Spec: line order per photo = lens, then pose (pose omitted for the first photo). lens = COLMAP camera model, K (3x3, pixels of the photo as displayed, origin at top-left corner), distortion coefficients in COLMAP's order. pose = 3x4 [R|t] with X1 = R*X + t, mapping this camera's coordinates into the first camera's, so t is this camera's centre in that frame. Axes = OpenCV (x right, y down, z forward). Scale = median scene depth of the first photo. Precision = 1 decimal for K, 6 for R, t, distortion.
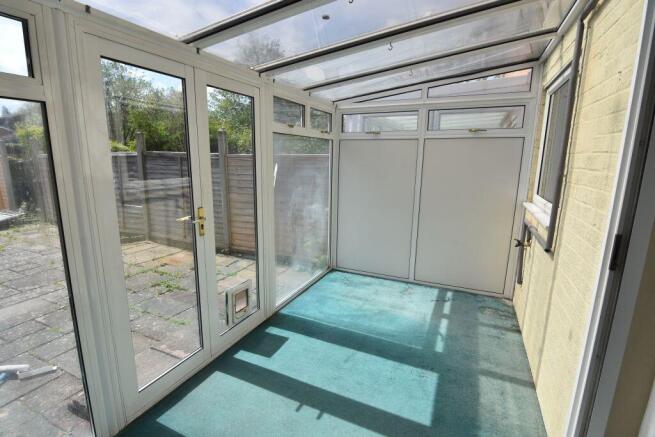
lens RADIAL K [[315.6, 0, 325.9], [0, 315.6, 218.7], [0, 0, 1]] dist [-0.016224, -0.002138]
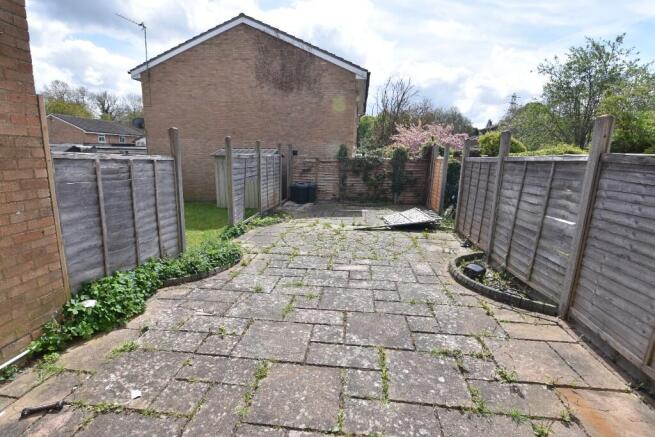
lens RADIAL K [[315.6, 0, 326.8], [0, 315.6, 219.4], [0, 0, 1]] dist [-0.016224, -0.002138]
pose [[0.320144, 0.192163, -0.927675, -0.235676], [-0.210541, 0.969156, 0.128097, -0.080658], [0.923678, 0.154304, 0.350728, 0.421116]]
